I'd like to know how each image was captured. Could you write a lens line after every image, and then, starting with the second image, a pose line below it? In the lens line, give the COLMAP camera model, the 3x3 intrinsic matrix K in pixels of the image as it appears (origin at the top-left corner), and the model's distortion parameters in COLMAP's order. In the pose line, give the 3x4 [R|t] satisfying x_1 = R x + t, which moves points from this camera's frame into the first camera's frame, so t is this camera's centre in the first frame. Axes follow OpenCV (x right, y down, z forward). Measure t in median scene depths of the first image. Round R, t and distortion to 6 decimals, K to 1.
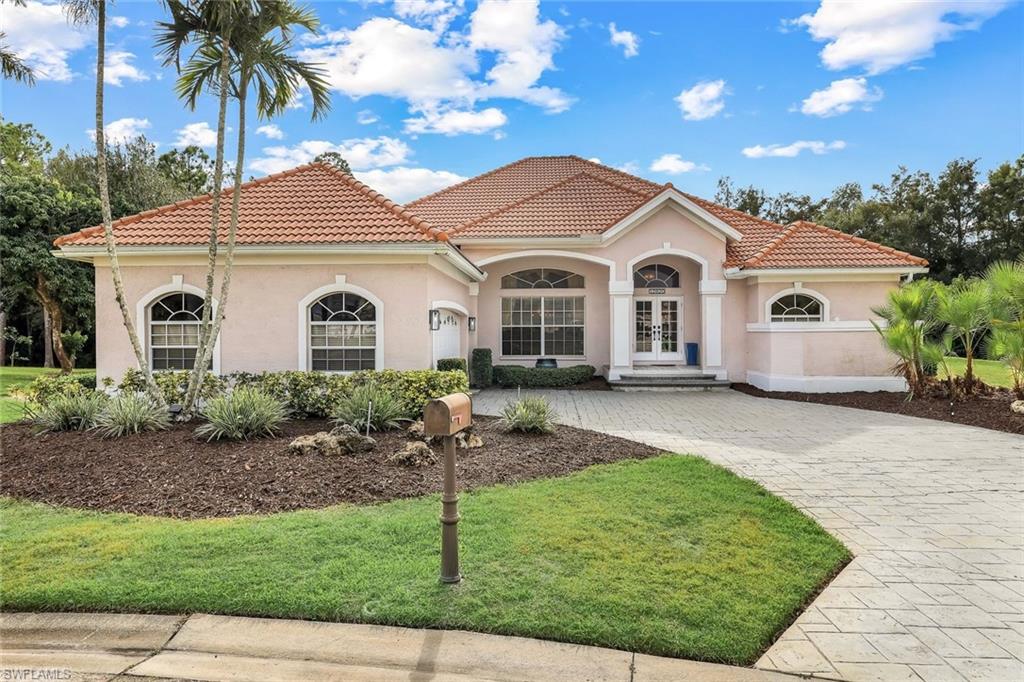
lens RADIAL K [[524.8, 0, 511.8], [0, 524.8, 348.6], [0, 0, 1]] dist [0.001010, -0.000143]
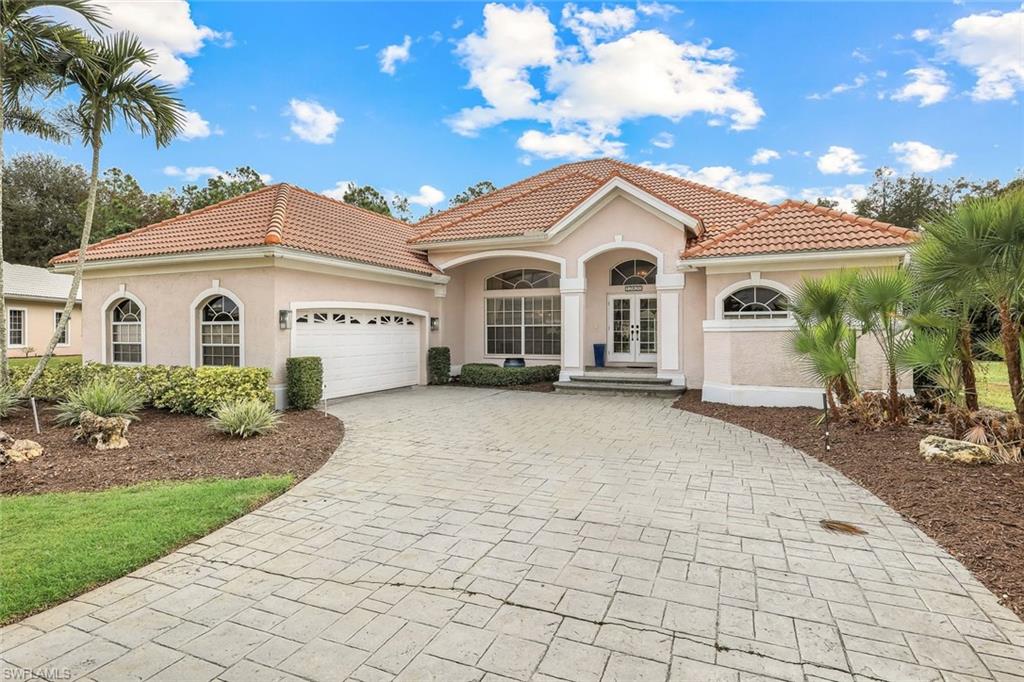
lens RADIAL K [[463.2, 0, 481.1], [0, 463.2, 346.5], [0, 0, 1]] dist [0.001692, 0.000343]
pose [[0.953419, 0.010776, -0.301457, 0.308124], [-0.010804, 0.999940, 0.001572, -0.003799], [0.301456, 0.001758, 0.953478, 0.141959]]
